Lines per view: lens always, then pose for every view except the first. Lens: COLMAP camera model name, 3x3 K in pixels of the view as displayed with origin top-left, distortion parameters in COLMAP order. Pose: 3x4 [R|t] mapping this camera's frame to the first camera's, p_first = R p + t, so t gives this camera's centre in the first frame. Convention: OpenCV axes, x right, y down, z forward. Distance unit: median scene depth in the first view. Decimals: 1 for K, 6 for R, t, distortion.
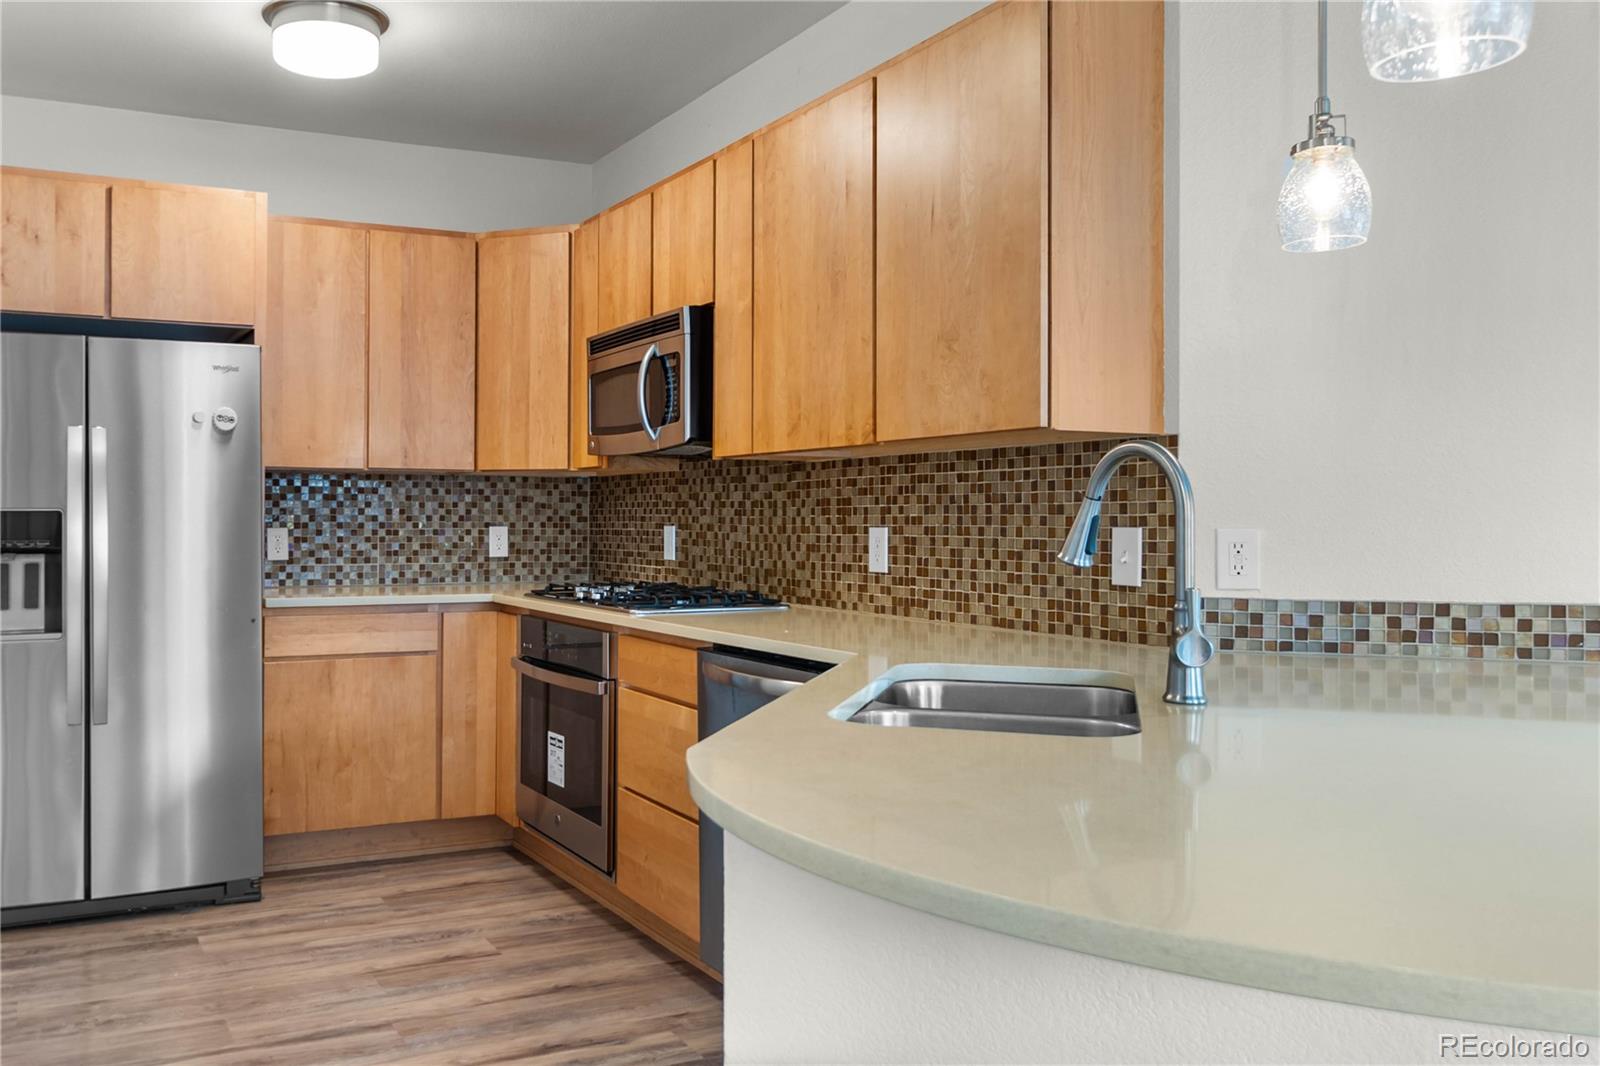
lens RADIAL K [[1325.5, 0, 668.9], [0, 1325.5, 511.8], [0, 0, 1]] dist [-0.021460, 0.006803]
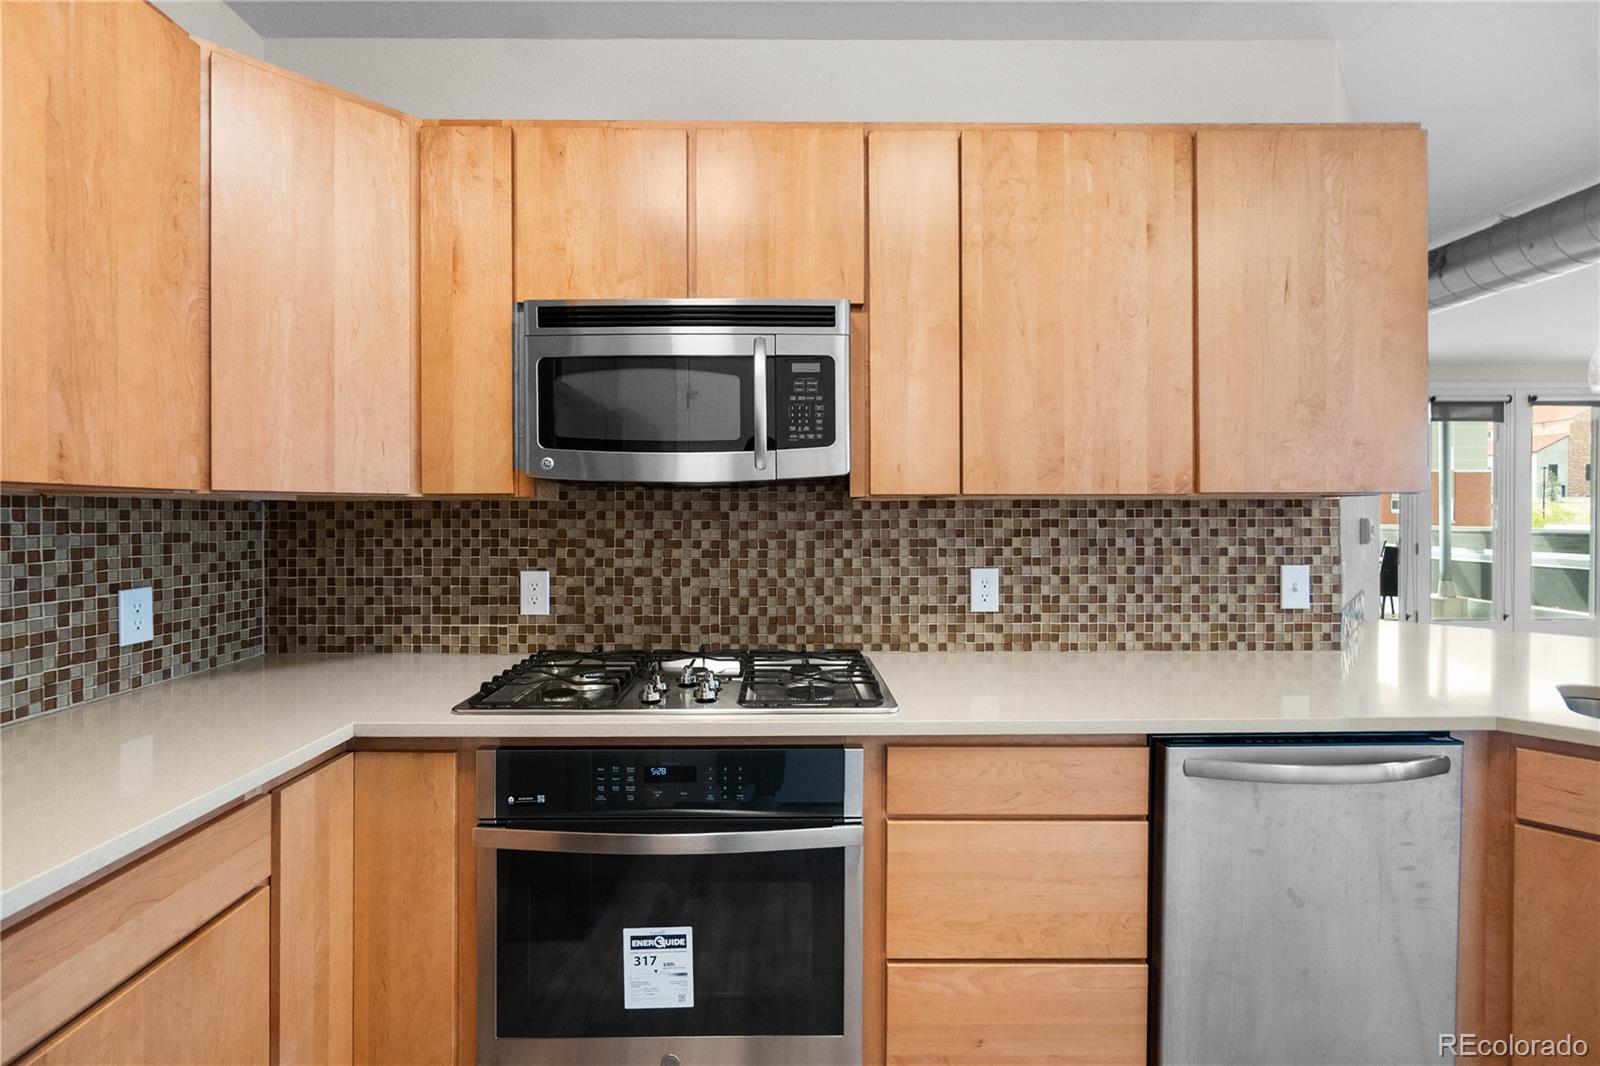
lens RADIAL K [[690.8, 0, 797.7], [0, 690.8, 521.3], [0, 0, 1]] dist [-0.004901, 0.000540]
pose [[0.427130, -0.009456, 0.904141, -0.358028], [-0.002605, 0.999928, 0.011689, -0.028299], [-0.904186, -0.007348, 0.427075, 0.825257]]
